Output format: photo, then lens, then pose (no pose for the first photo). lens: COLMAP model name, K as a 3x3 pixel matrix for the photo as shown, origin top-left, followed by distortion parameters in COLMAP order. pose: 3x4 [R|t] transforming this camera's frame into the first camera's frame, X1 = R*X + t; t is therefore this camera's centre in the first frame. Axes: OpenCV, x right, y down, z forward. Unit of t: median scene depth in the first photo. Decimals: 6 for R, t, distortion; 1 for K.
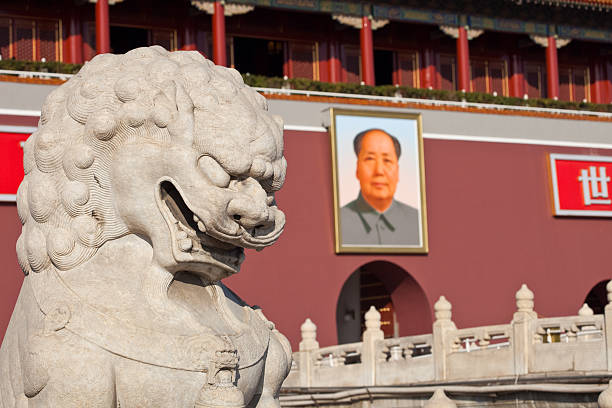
lens RADIAL K [[1928.8, 0, 306.0], [0, 1928.8, 204.0], [0, 0, 1]] dist [-0.159715, -0.618991]
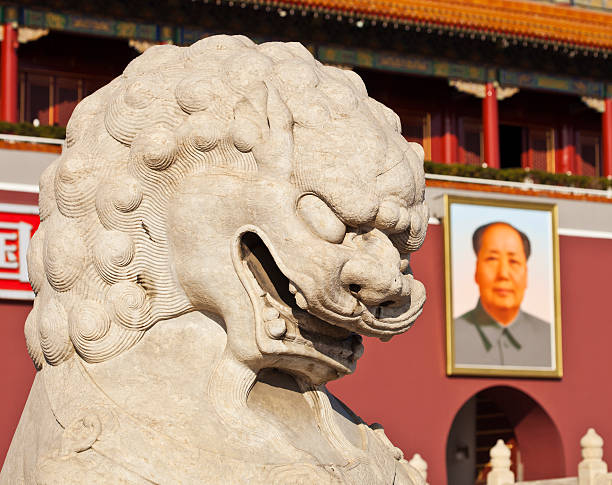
lens RADIAL K [[2334.2, 0, 306.0], [0, 2334.2, 242.5], [0, 0, 1]] dist [-0.073341, -1.867437]
pose [[0.998791, 0.022676, -0.043611, -0.016871], [-0.024047, 0.999225, -0.031156, 0.015804], [0.042871, 0.032167, 0.998563, 0.185651]]
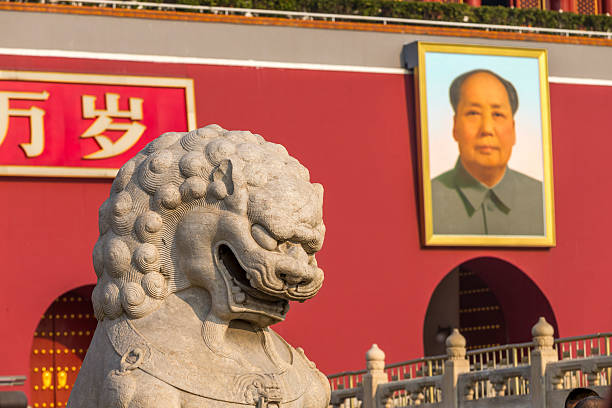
lens RADIAL K [[3022.8, 0, 306.0], [0, 3022.8, 204.0], [0, 0, 1]] dist [0.245234, 1.917941]
pose [[0.999581, 0.003182, -0.028785, 0.030944], [-0.002694, 0.999852, 0.016977, -0.066113], [0.028835, -0.016892, 0.999441, -0.832293]]
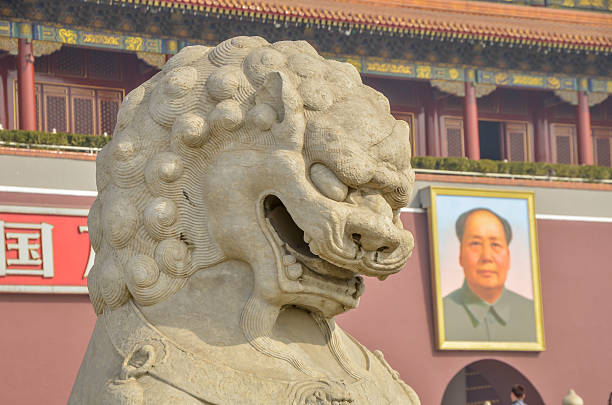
lens RADIAL K [[2146.1, 0, 305.5], [0, 2146.1, 220.4], [0, 0, 1]] dist [1.046071, -0.415488]
pose [[0.999045, -0.008800, -0.042794, -0.017091], [0.007121, 0.999204, -0.039239, 0.034206], [0.043105, 0.038897, 0.998313, 0.072213]]
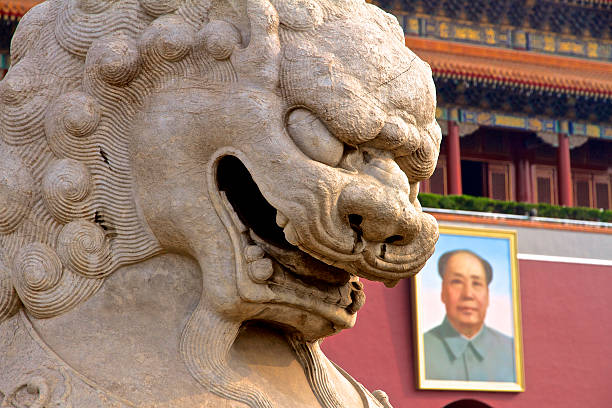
lens RADIAL K [[2081.6, 0, 305.4], [0, 2081.6, 192.6], [0, 0, 1]] dist [0.354258, 1.569449]
pose [[0.999362, 0.009656, -0.034388, -0.028051], [-0.012109, 0.997342, -0.071853, 0.040272], [0.033602, 0.072223, 0.996822, 0.383678]]
